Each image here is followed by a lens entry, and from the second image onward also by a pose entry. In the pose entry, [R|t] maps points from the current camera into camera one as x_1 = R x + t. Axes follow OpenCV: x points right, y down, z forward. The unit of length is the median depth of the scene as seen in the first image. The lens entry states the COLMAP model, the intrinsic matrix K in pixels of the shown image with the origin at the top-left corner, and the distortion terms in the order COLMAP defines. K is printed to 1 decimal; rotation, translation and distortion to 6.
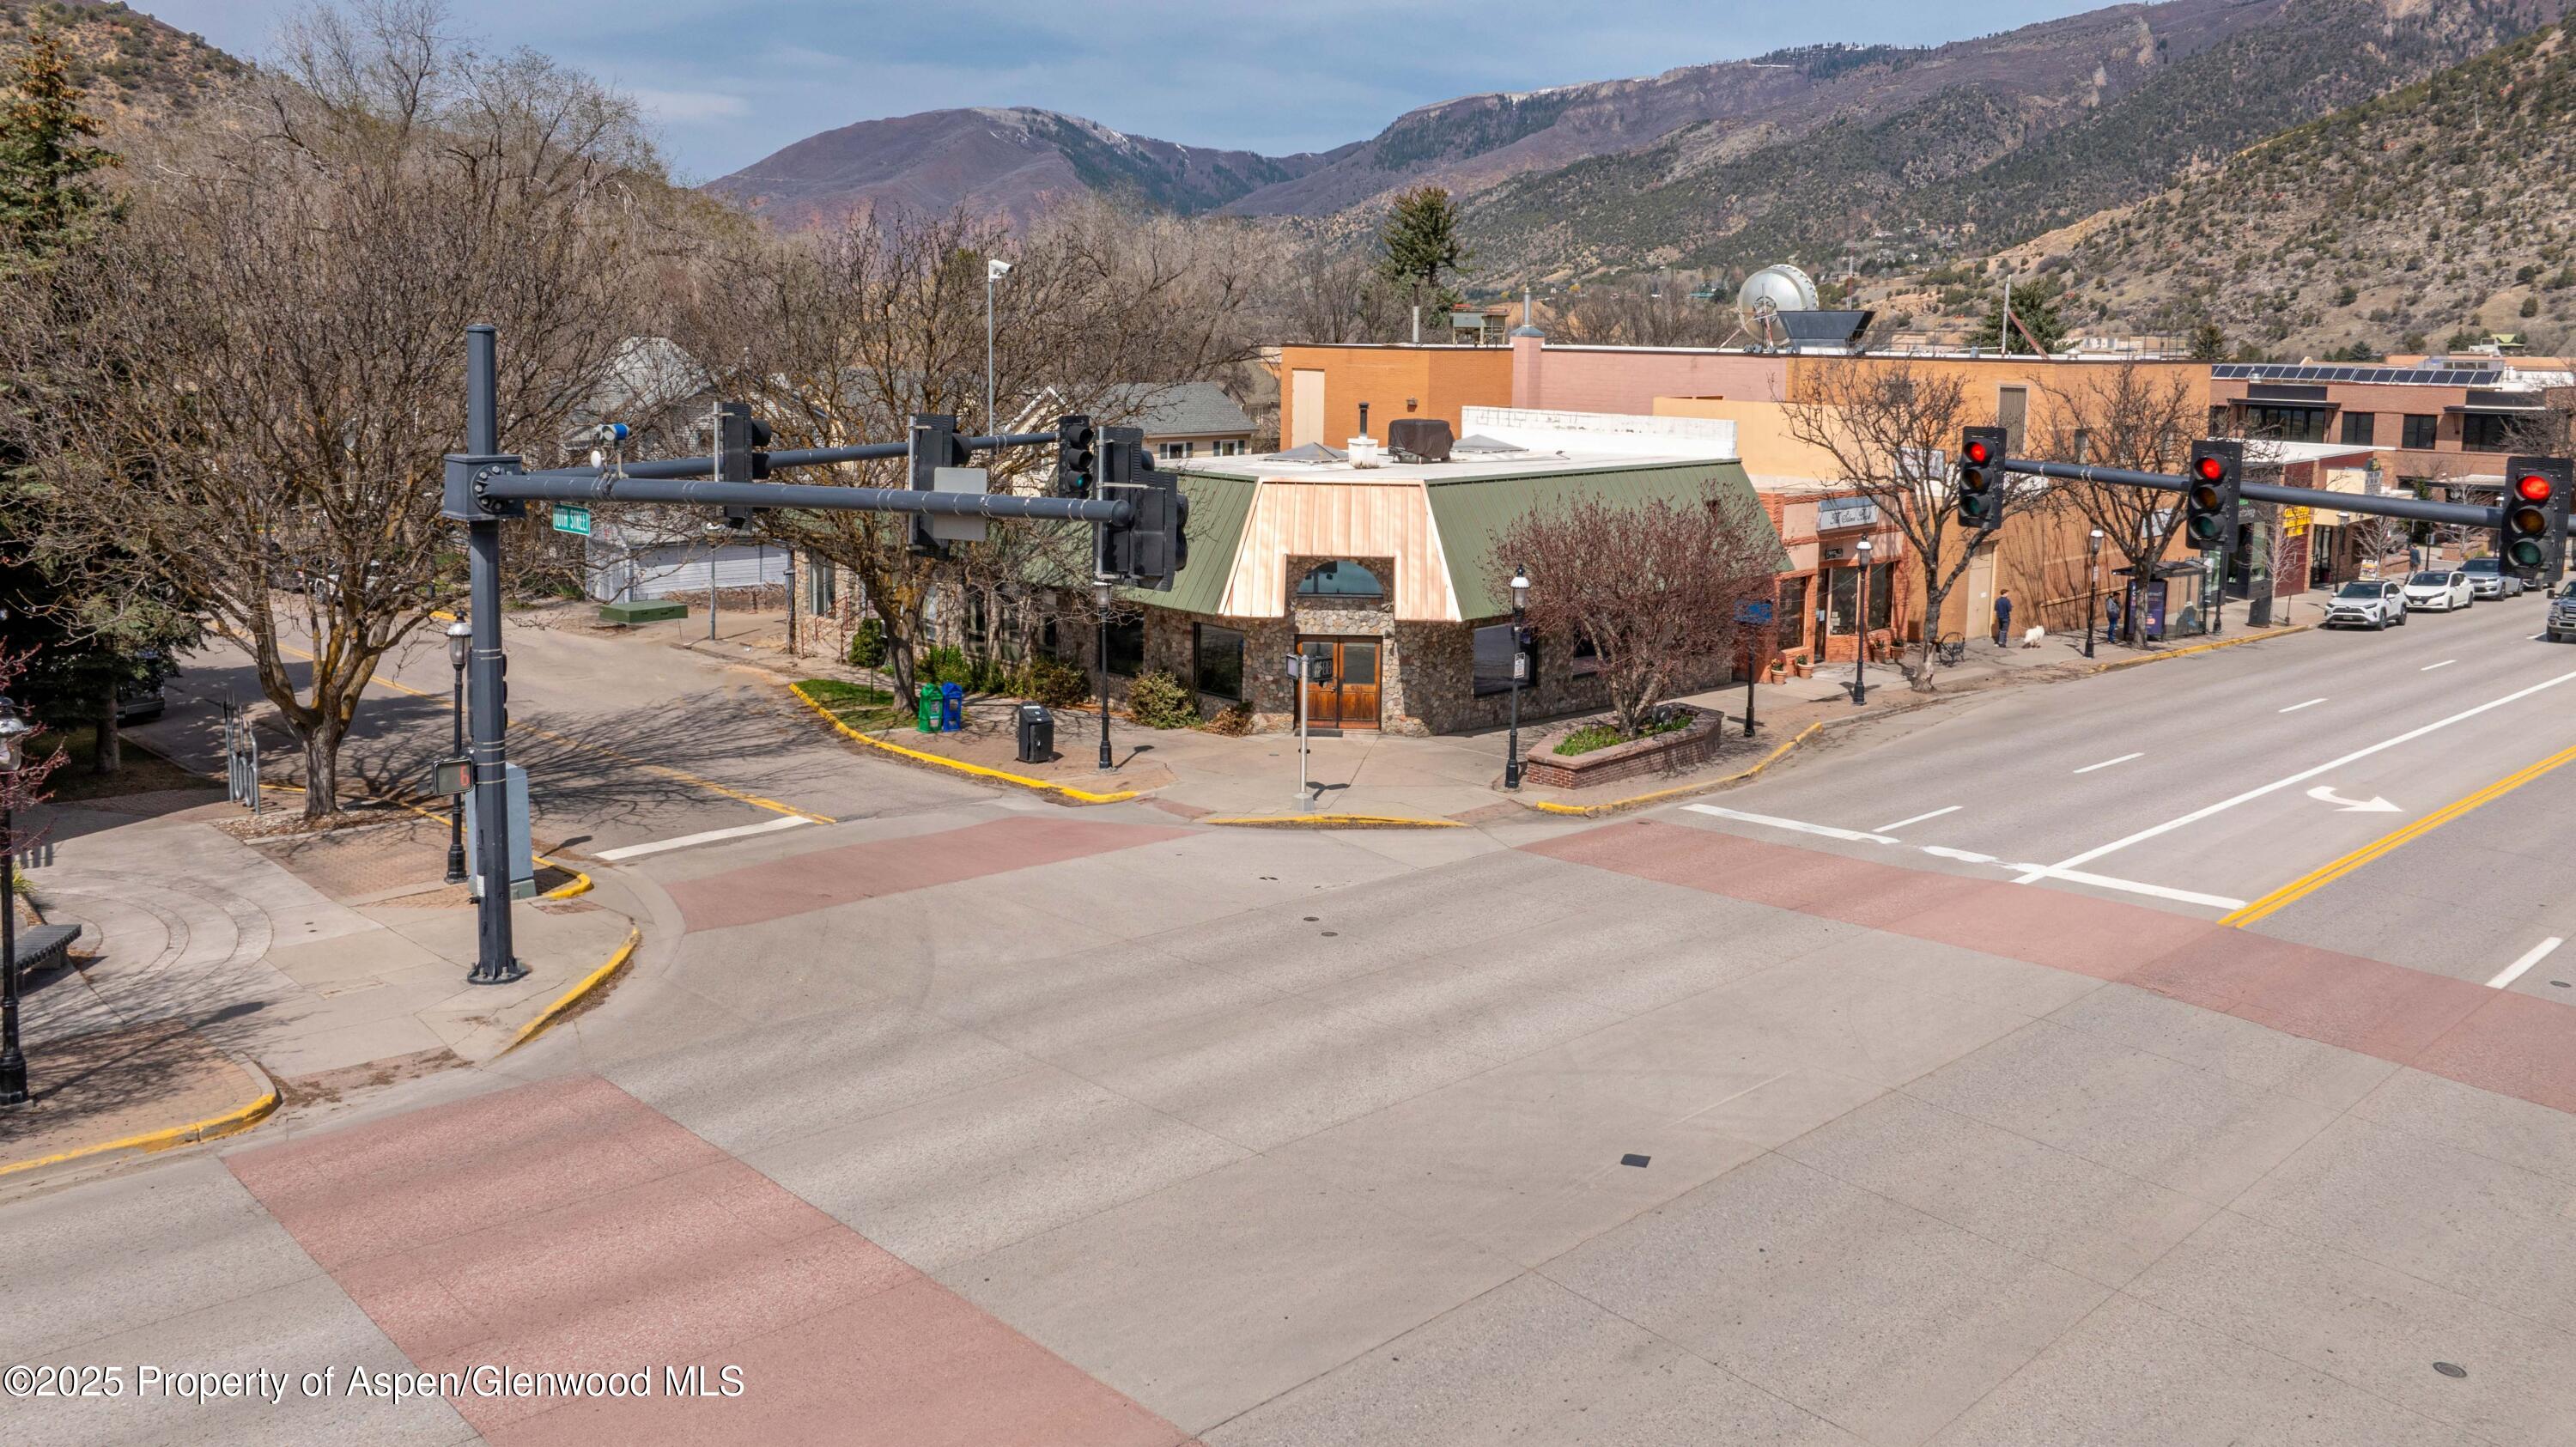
lens RADIAL K [[1880.5, 0, 1176.4], [0, 1880.5, 642.6], [0, 0, 1]] dist [-0.059030, 0.090135]
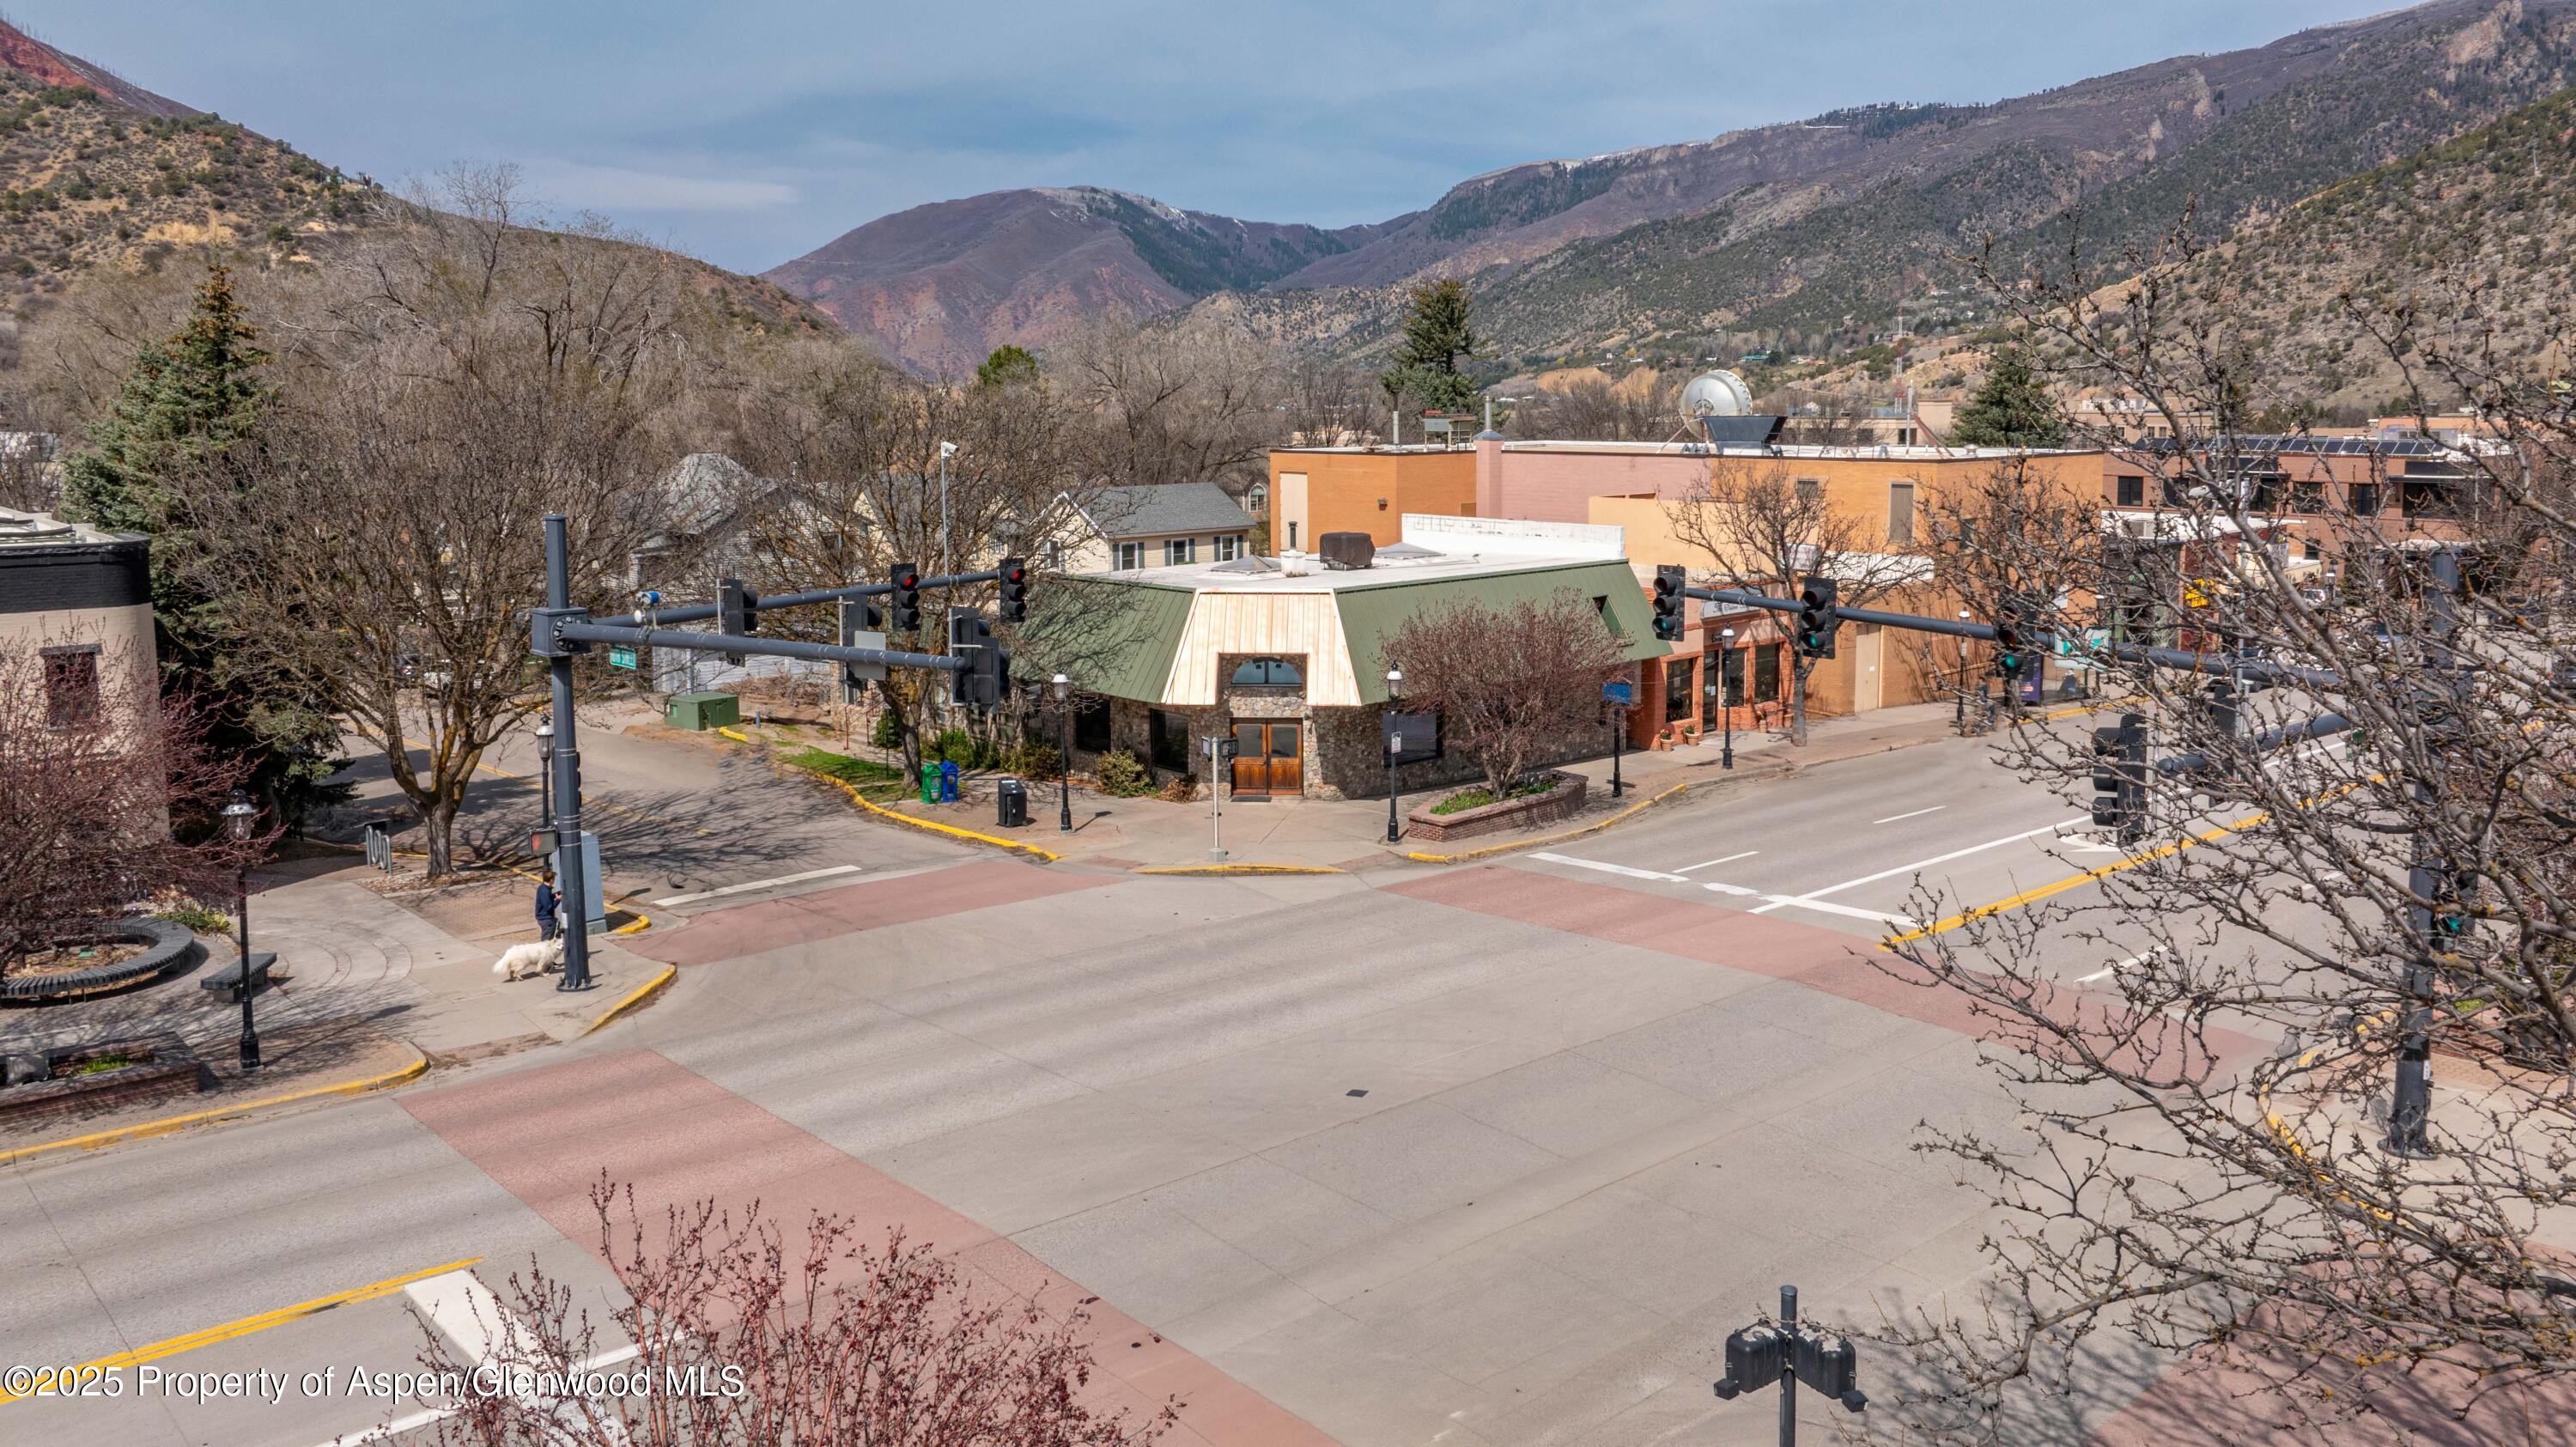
lens RADIAL K [[1857.2, 0, 1194.3], [0, 1857.2, 713.6], [0, 0, 1]] dist [-0.062939, 0.089975]
pose [[0.999523, -0.015607, -0.026638, 0.067814], [0.015659, 0.999876, 0.001747, -0.008759], [0.026607, -0.002163, 0.999644, -0.180663]]
